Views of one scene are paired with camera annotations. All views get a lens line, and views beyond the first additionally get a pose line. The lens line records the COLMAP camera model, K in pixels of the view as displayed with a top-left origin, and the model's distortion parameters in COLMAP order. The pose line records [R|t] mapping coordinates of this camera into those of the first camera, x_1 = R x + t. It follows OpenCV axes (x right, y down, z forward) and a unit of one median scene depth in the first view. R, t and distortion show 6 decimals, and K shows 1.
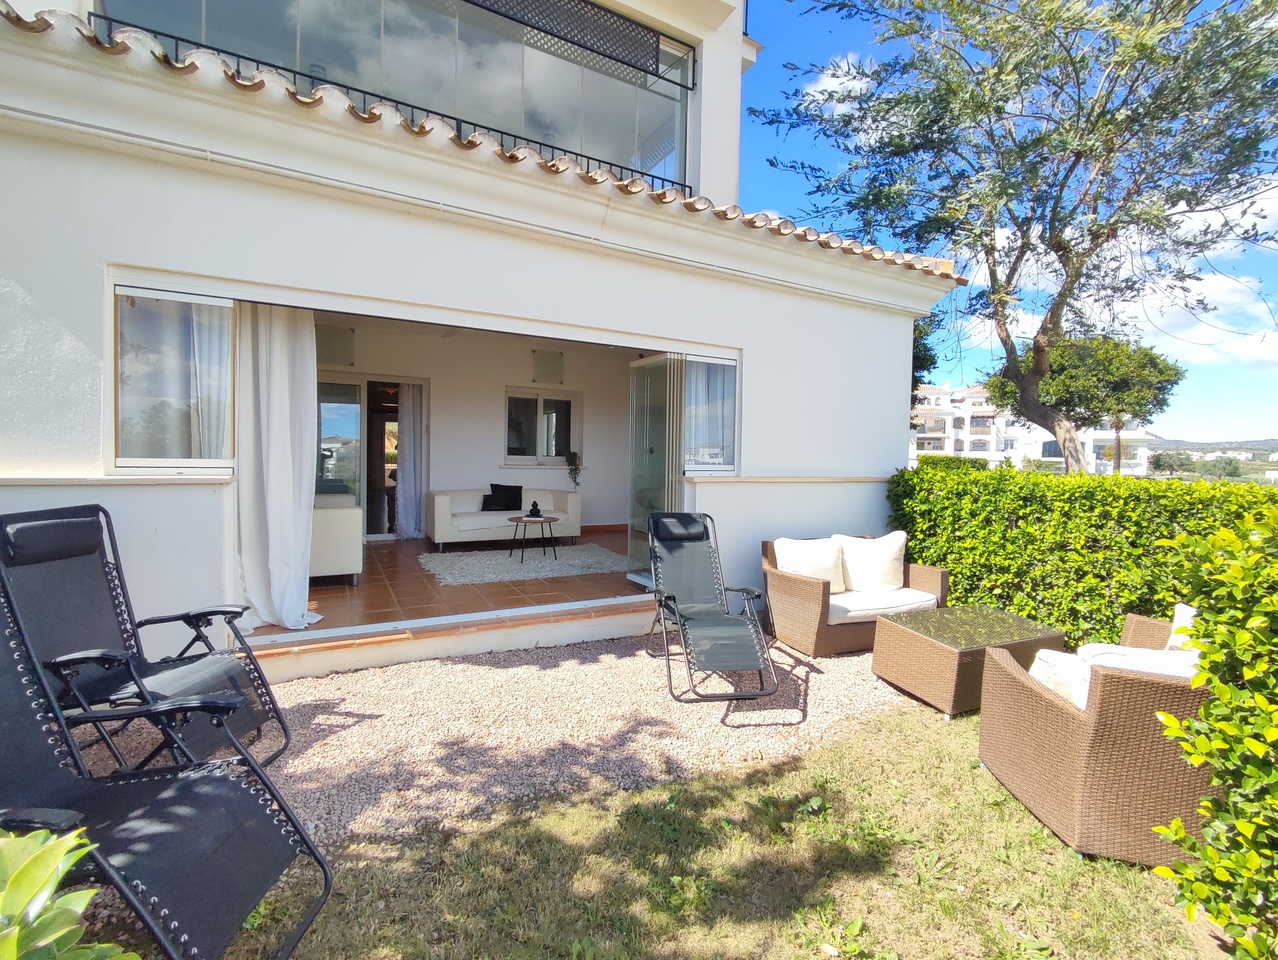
lens RADIAL K [[580.6, 0, 652.0], [0, 580.6, 471.5], [0, 0, 1]] dist [-0.009163, 0.000806]
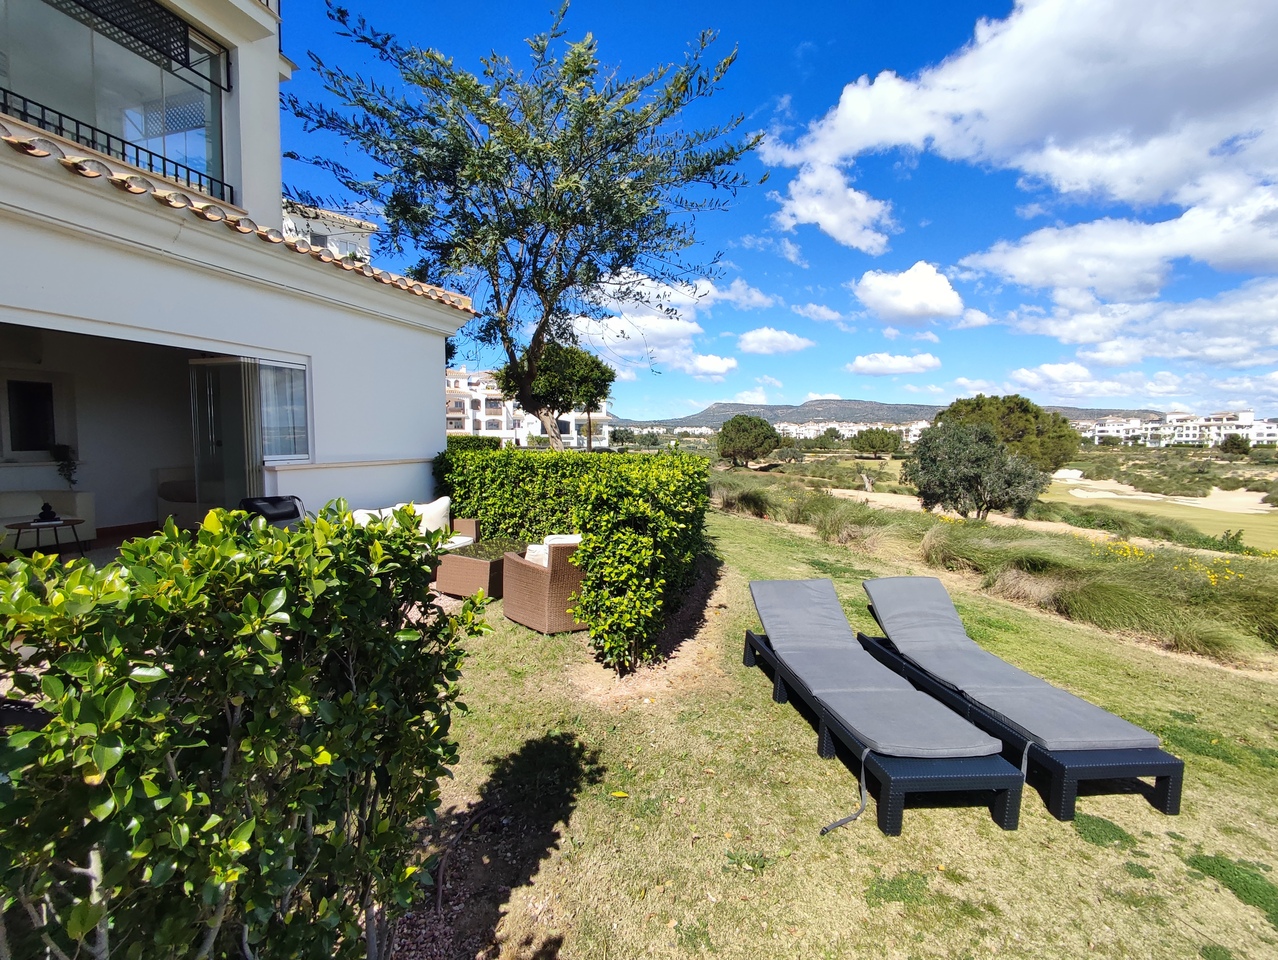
lens RADIAL K [[580.6, 0, 652.0], [0, 580.6, 471.5], [0, 0, 1]] dist [-0.009163, 0.000806]
pose [[0.710780, -0.061190, 0.700748, -0.177829], [0.035140, 0.998054, 0.051507, -0.010874], [-0.702536, -0.011986, 0.711547, -0.312125]]
